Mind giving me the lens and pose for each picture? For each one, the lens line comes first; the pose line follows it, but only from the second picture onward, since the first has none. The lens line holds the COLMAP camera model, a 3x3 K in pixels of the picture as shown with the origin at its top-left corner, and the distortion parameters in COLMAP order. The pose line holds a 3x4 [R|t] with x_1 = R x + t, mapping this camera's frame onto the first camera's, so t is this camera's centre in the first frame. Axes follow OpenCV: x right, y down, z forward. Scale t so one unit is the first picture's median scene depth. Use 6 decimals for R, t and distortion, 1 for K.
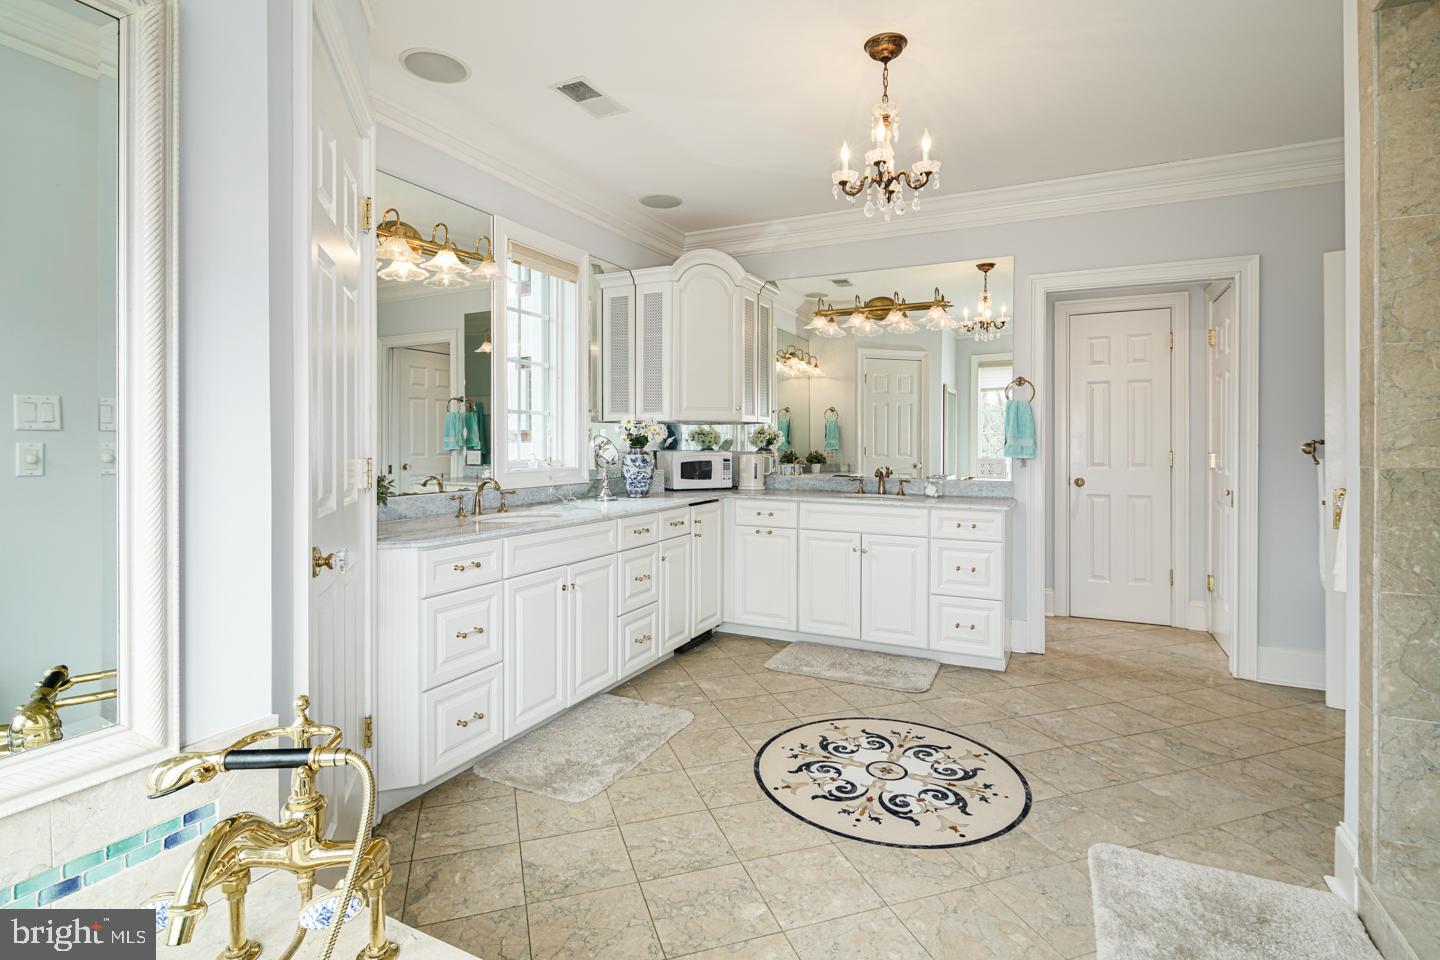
lens RADIAL K [[706.3, 0, 715.5], [0, 706.3, 443.8], [0, 0, 1]] dist [0.004063, -0.000047]
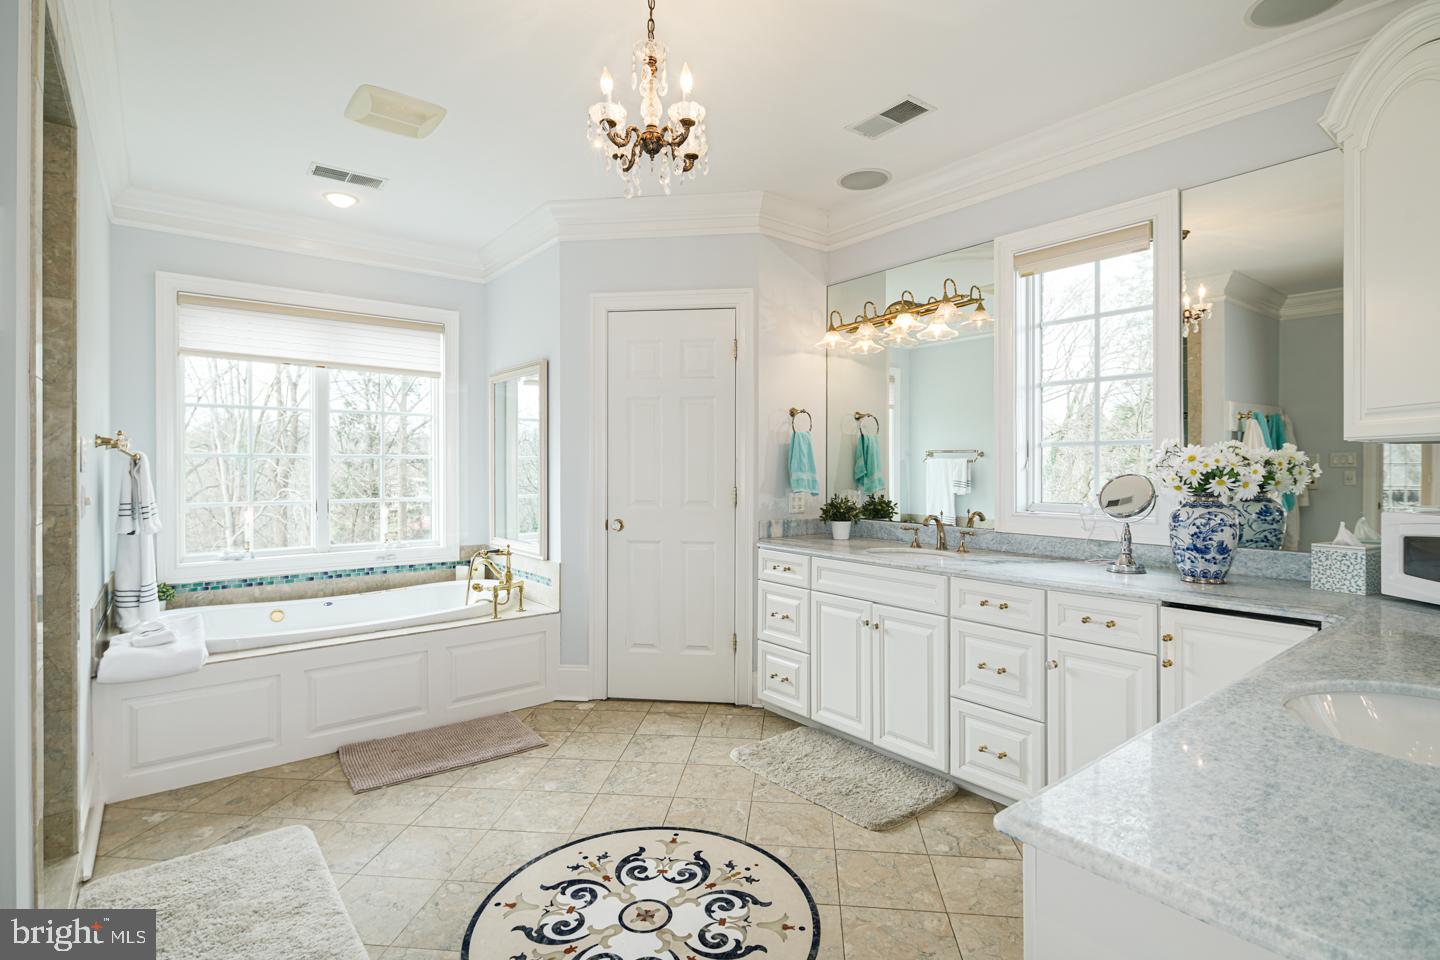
lens RADIAL K [[706.3, 0, 721.3], [0, 706.3, 472.1], [0, 0, 1]] dist [0.004063, -0.000047]
pose [[-0.433287, 0.001445, -0.901255, 0.963818], [-0.005089, 0.999979, 0.004050, -0.020335], [0.901241, 0.006341, -0.433271, 1.512545]]
